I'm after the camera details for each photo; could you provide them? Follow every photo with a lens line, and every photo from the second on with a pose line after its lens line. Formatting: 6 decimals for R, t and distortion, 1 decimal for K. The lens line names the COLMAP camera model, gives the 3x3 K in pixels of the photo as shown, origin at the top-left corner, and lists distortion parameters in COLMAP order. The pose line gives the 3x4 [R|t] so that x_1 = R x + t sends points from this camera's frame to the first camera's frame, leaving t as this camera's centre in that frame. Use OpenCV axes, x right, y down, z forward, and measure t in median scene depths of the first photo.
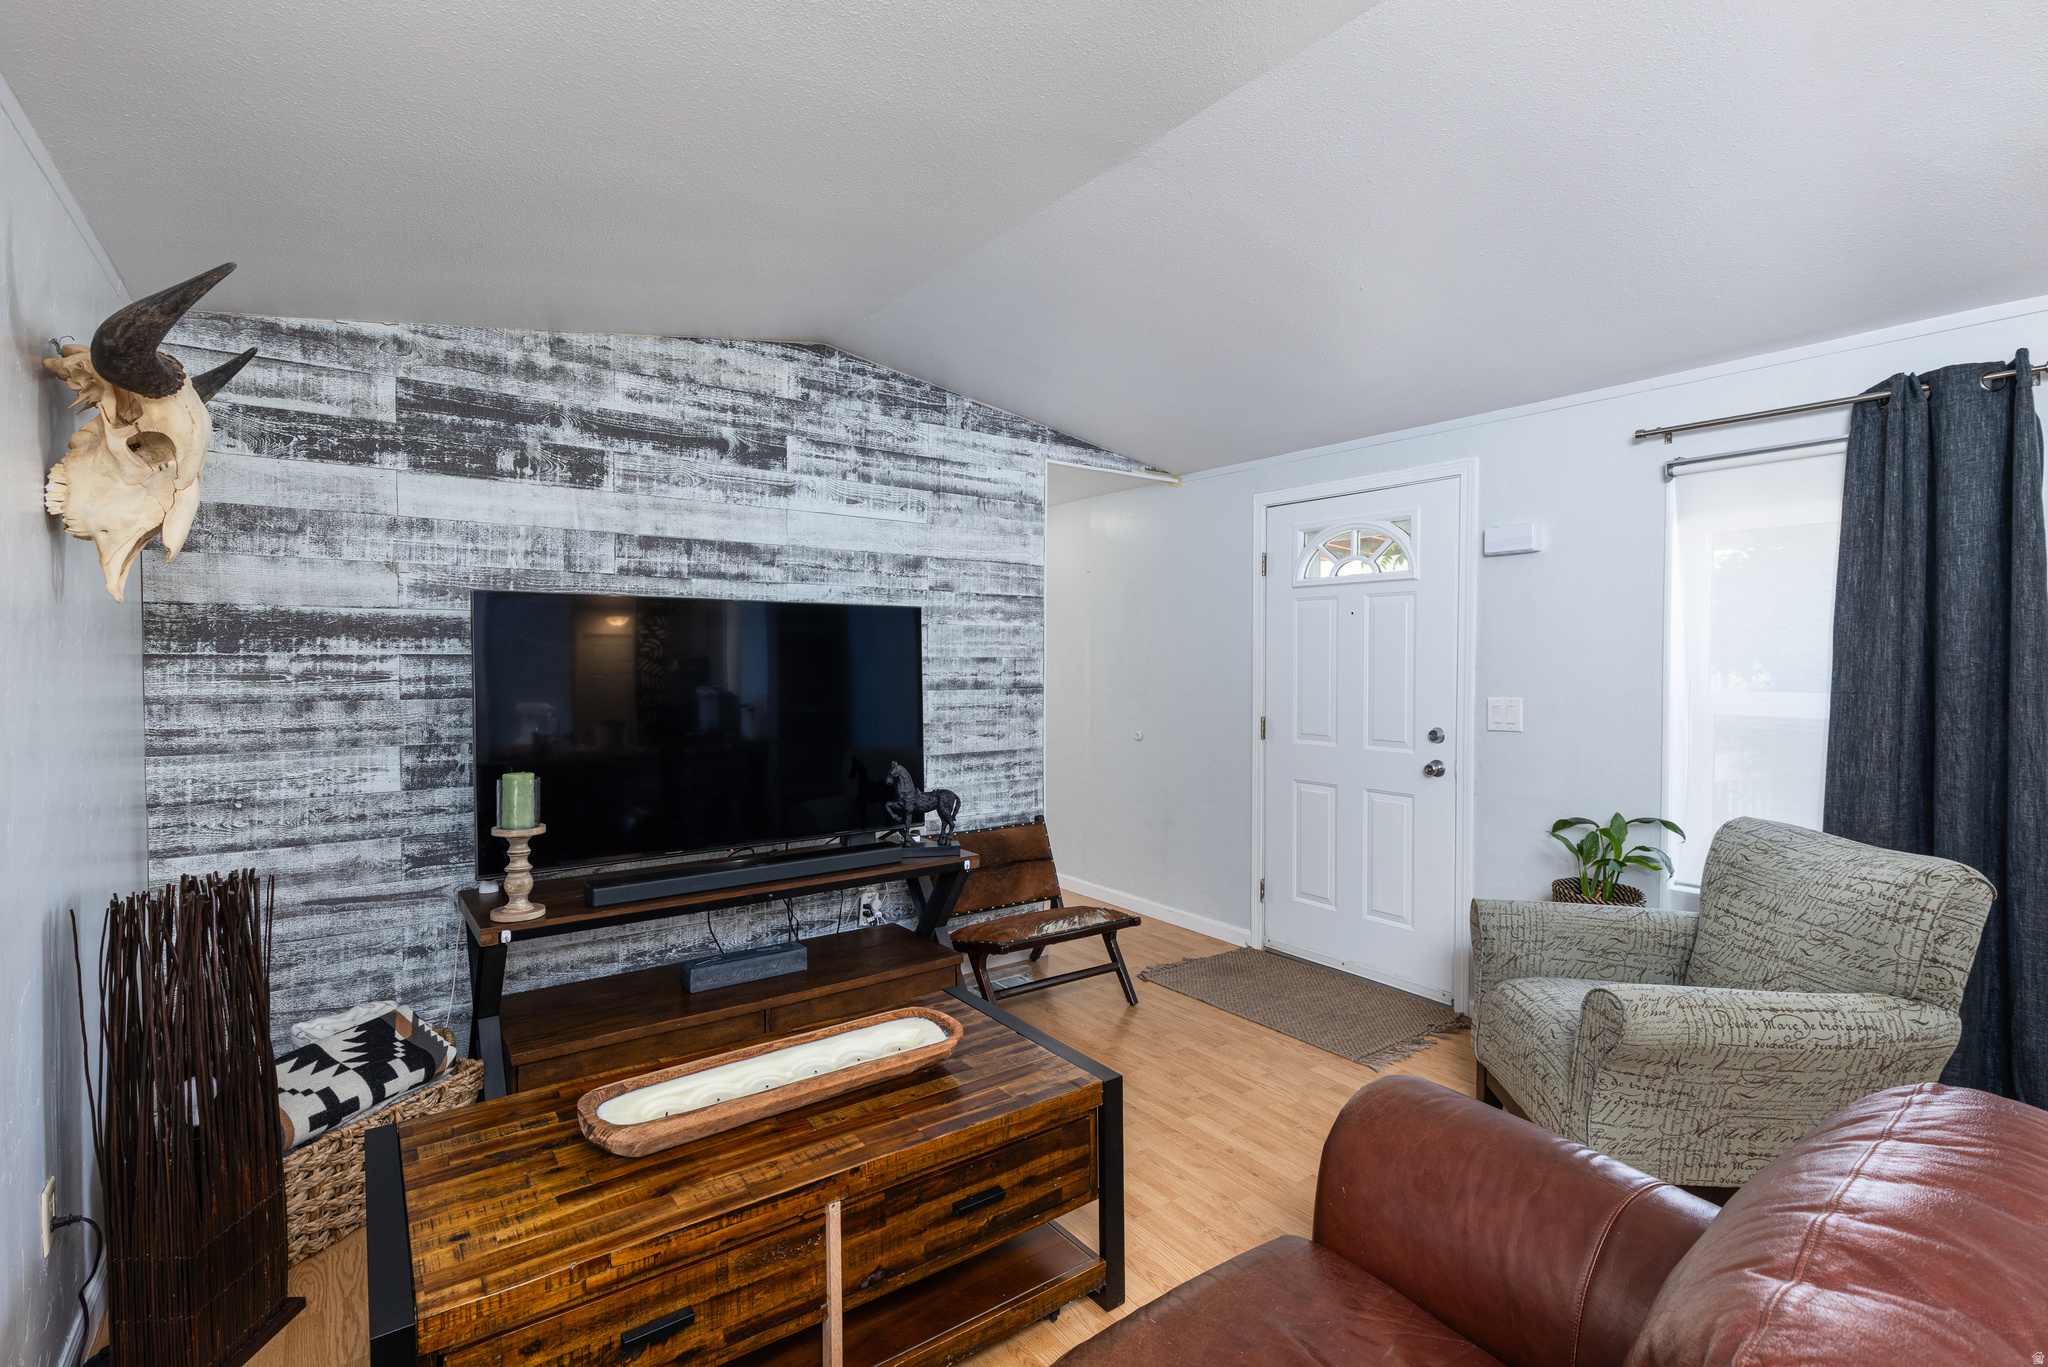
lens RADIAL K [[937.2, 0, 1032.5], [0, 937.2, 679.1], [0, 0, 1]] dist [0.001086, 0.000098]
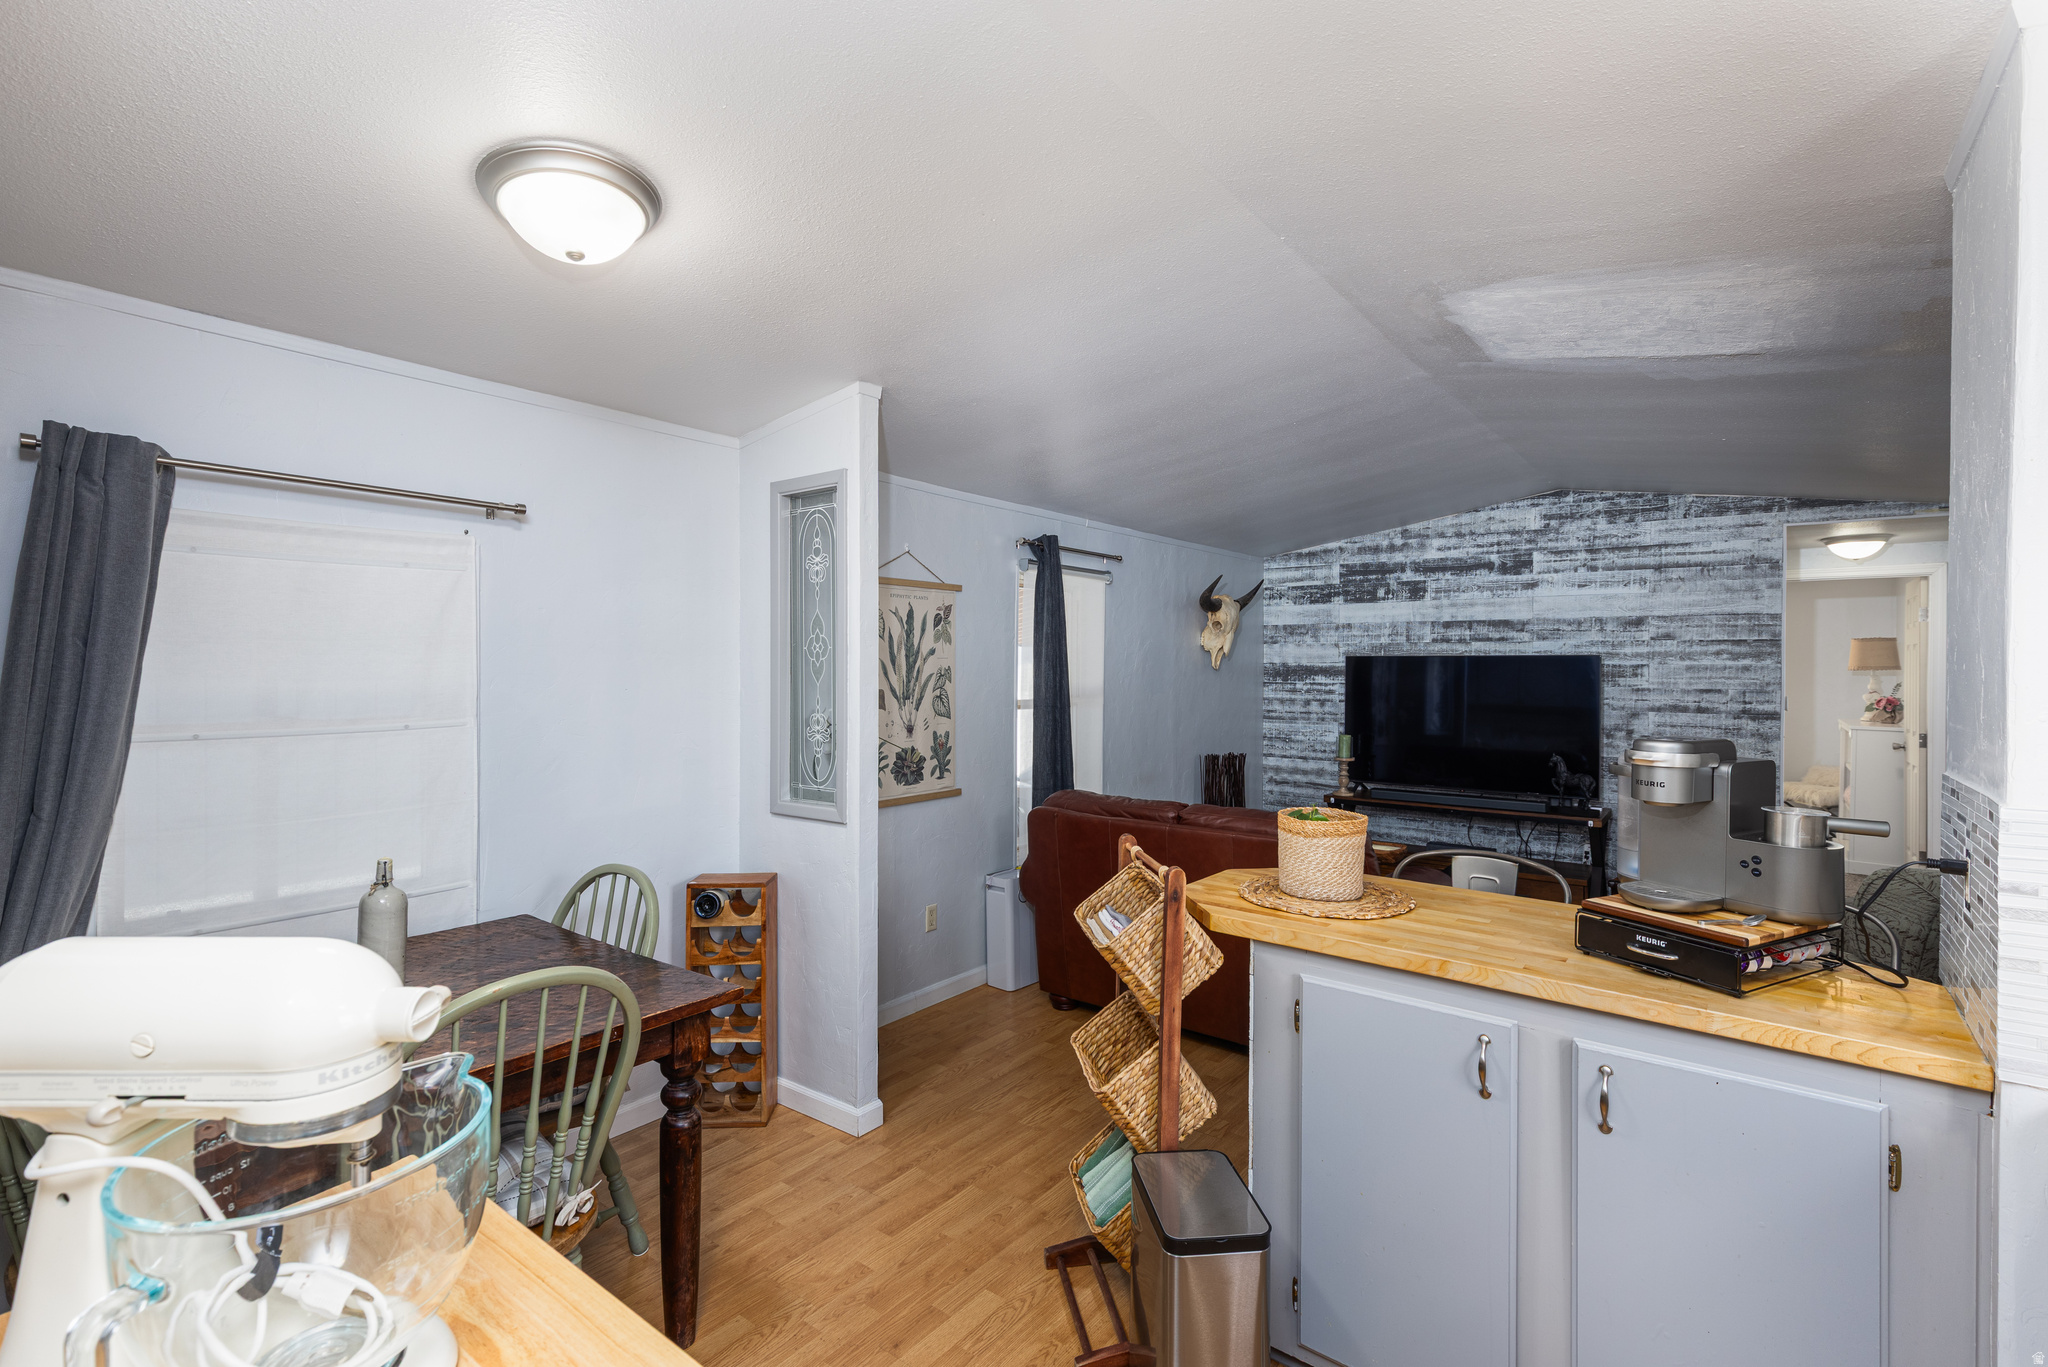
lens RADIAL K [[937.2, 0, 1025.4], [0, 937.2, 678.1], [0, 0, 1]] dist [0.001086, 0.000098]
pose [[0.263412, 0.009662, -0.964635, 1.108122], [-0.026977, 0.999633, 0.002646, -0.018951], [0.964306, 0.025326, 0.263576, -0.293534]]
